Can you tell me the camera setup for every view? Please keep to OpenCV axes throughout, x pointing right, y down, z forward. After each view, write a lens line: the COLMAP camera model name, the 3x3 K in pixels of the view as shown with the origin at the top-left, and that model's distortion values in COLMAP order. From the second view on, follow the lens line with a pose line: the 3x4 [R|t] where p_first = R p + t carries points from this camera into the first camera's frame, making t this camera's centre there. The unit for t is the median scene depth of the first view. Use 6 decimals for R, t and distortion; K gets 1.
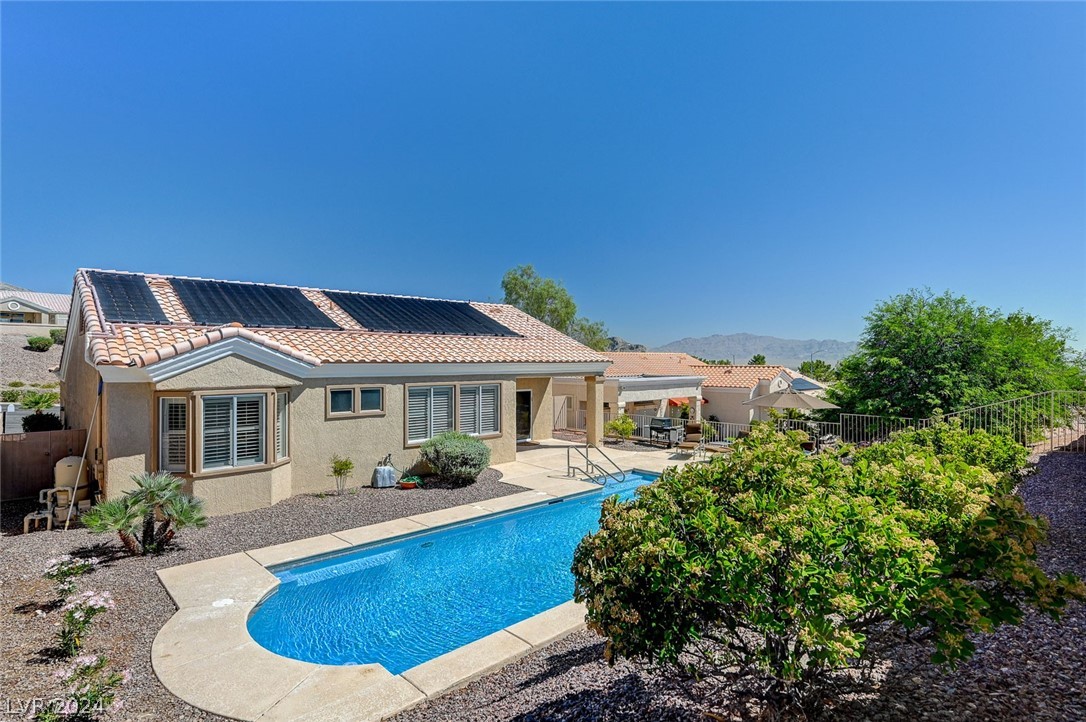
lens RADIAL K [[561.8, 0, 541.5], [0, 561.8, 360.7], [0, 0, 1]] dist [0.002604, 0.001711]
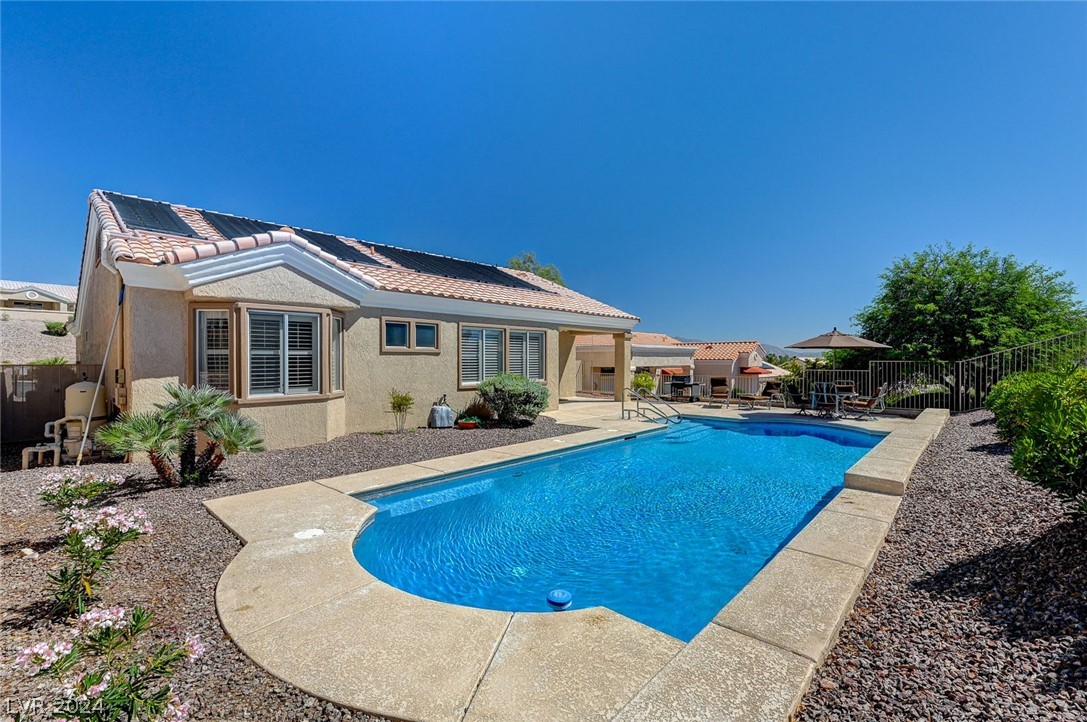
lens RADIAL K [[467.7, 0, 546.2], [0, 467.7, 363.5], [0, 0, 1]] dist [0.002361, -0.000330]
pose [[0.997150, 0.000804, 0.075445, -0.197103], [-0.001438, 0.999964, 0.008354, 0.132297], [-0.075435, -0.008439, 0.997115, 0.245704]]
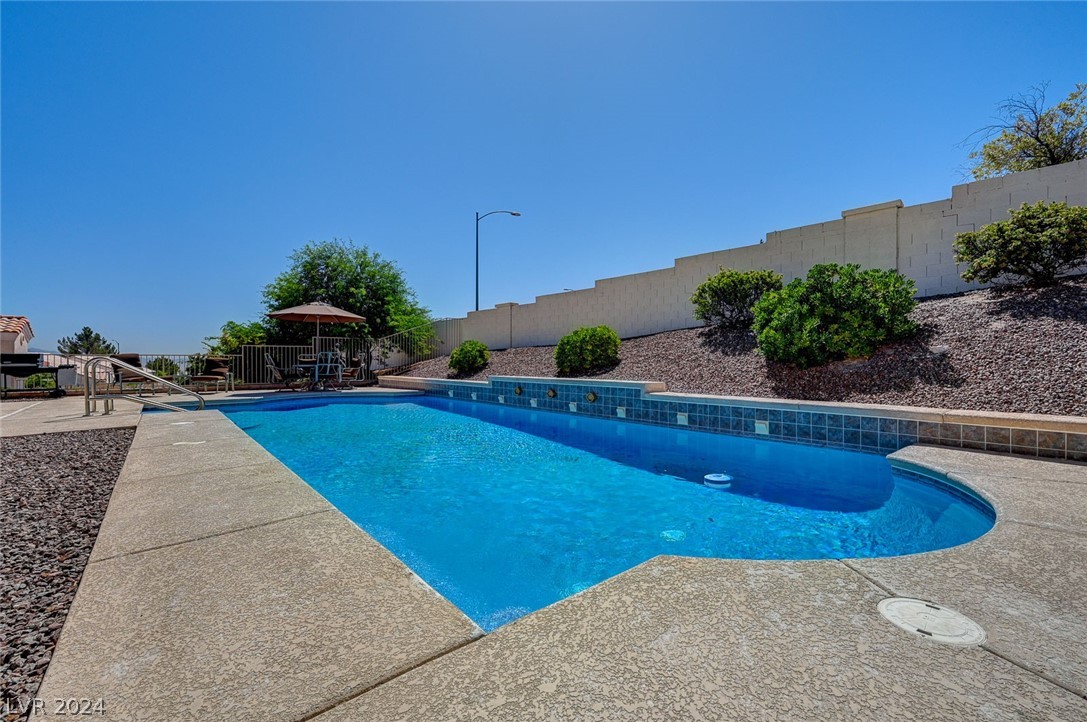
lens RADIAL K [[467.7, 0, 546.9], [0, 467.7, 367.0], [0, 0, 1]] dist [0.002361, -0.000330]
pose [[0.052273, -0.010458, 0.998578, -0.482963], [0.002741, 0.999943, 0.010329, 0.205687], [-0.998629, 0.002197, 0.052299, 0.724934]]
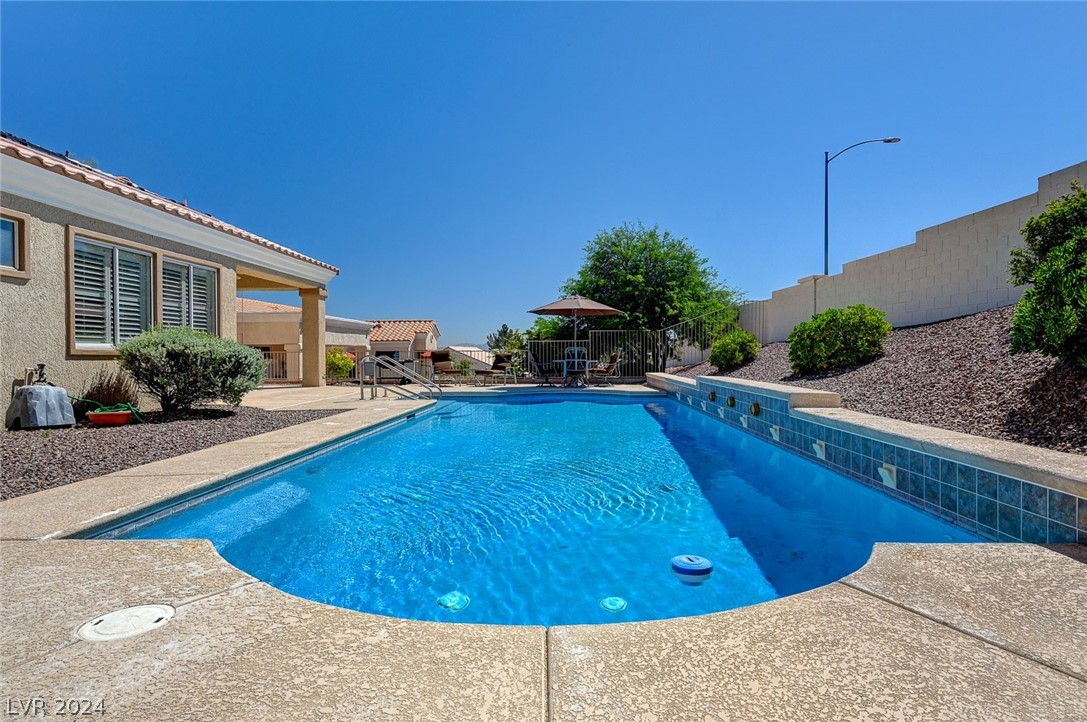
lens RADIAL K [[575.6, 0, 549.2], [0, 575.6, 359.4], [0, 0, 1]] dist [-0.000011, 0.000406]
pose [[0.704905, -0.008755, 0.709248, -0.388430], [0.004782, 0.999960, 0.007591, 0.198989], [-0.709286, -0.001960, 0.704918, 0.438581]]
